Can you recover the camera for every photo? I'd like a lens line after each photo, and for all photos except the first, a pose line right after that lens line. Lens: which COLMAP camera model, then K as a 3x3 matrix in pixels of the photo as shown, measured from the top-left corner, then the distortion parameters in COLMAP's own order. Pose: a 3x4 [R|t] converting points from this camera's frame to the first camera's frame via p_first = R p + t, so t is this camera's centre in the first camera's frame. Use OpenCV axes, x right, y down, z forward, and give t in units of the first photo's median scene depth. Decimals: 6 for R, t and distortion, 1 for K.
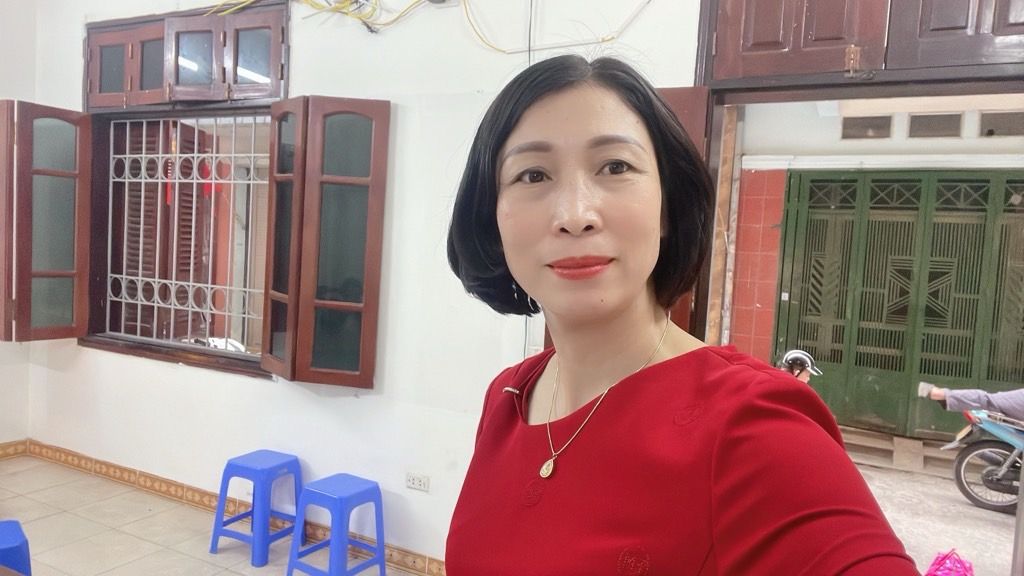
lens RADIAL K [[816.8, 0, 510.8], [0, 816.8, 297.3], [0, 0, 1]] dist [0.003208, 0.001941]
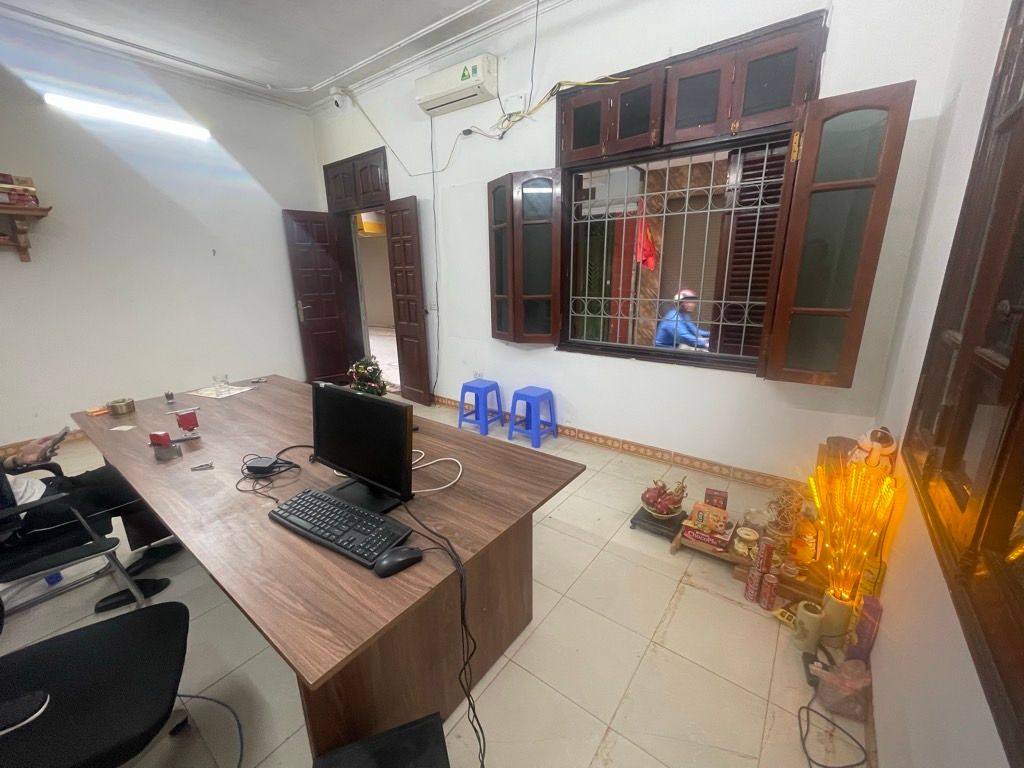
lens RADIAL K [[412.5, 0, 511.7], [0, 412.5, 373.7], [0, 0, 1]] dist [0.002742, 0.000453]
pose [[0.991607, -0.051892, -0.118415, -0.231214], [0.074890, 0.977151, 0.198918, -0.020980], [0.105387, -0.206117, 0.972836, 0.135343]]
